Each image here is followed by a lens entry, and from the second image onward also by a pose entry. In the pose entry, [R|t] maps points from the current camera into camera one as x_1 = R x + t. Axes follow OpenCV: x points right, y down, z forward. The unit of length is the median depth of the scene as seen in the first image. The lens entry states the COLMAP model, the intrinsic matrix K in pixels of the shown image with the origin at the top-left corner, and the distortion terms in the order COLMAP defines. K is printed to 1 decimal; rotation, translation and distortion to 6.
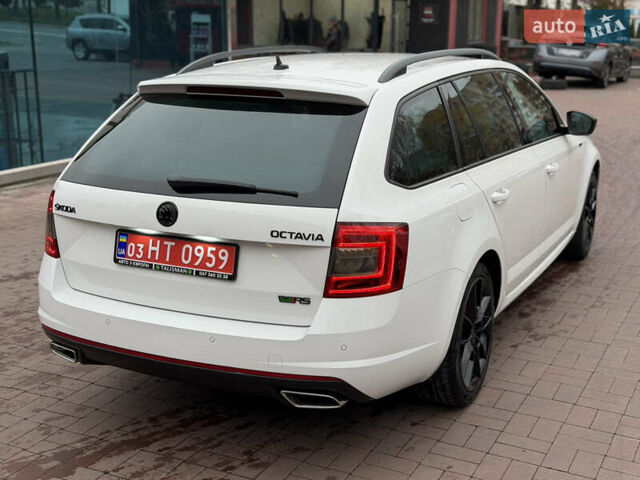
lens RADIAL K [[896.3, 0, 320.0], [0, 896.3, 240.0], [0, 0, 1]] dist [0.150640, -0.144002]
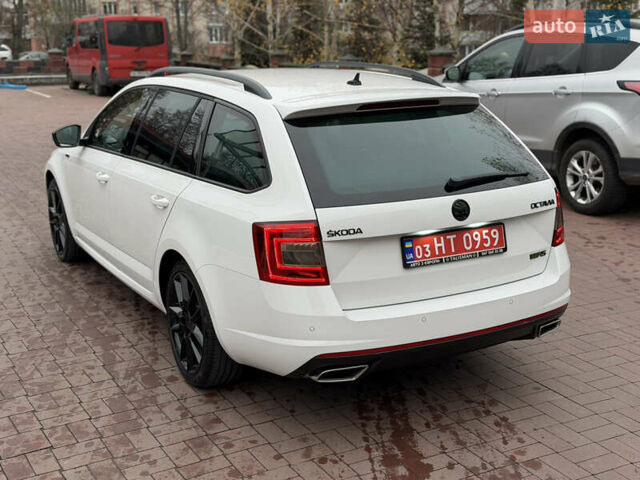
lens RADIAL K [[896.3, 0, 320.0], [0, 896.3, 240.0], [0, 0, 1]] dist [0.150640, -0.144002]
pose [[0.582728, -0.205183, 0.786338, -1.177472], [0.213482, 0.972268, 0.095495, -0.138714], [-0.784126, 0.112222, 0.610371, 0.430879]]
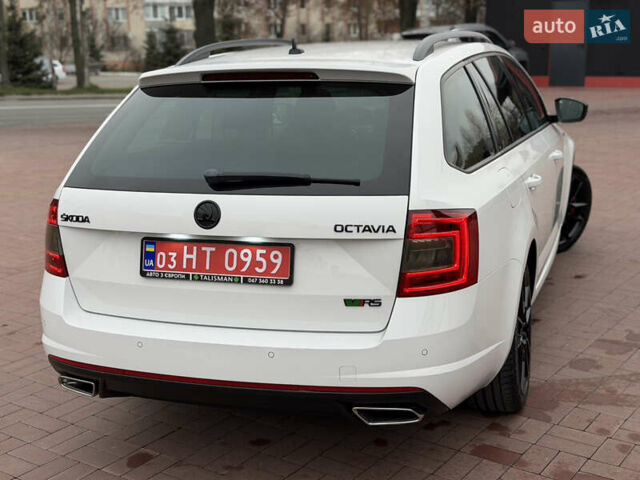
lens RADIAL K [[896.3, 0, 320.0], [0, 896.3, 240.0], [0, 0, 1]] dist [0.150640, -0.144002]
pose [[0.991392, -0.062445, 0.115080, -0.160550], [0.065329, 0.997633, -0.021458, 0.020894], [-0.113467, 0.028791, 0.993124, 0.123063]]
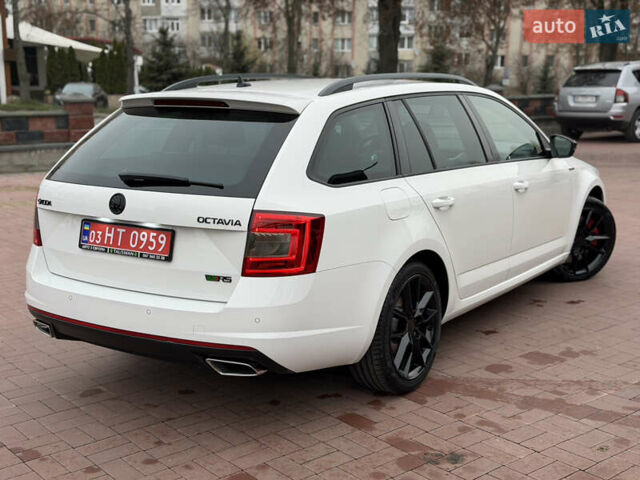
lens RADIAL K [[896.3, 0, 320.0], [0, 896.3, 240.0], [0, 0, 1]] dist [0.150640, -0.144002]
pose [[0.991988, 0.017430, -0.125124, 0.232447], [-0.024782, 0.998041, -0.057444, 0.077044], [0.123878, 0.060084, 0.990477, -0.117198]]
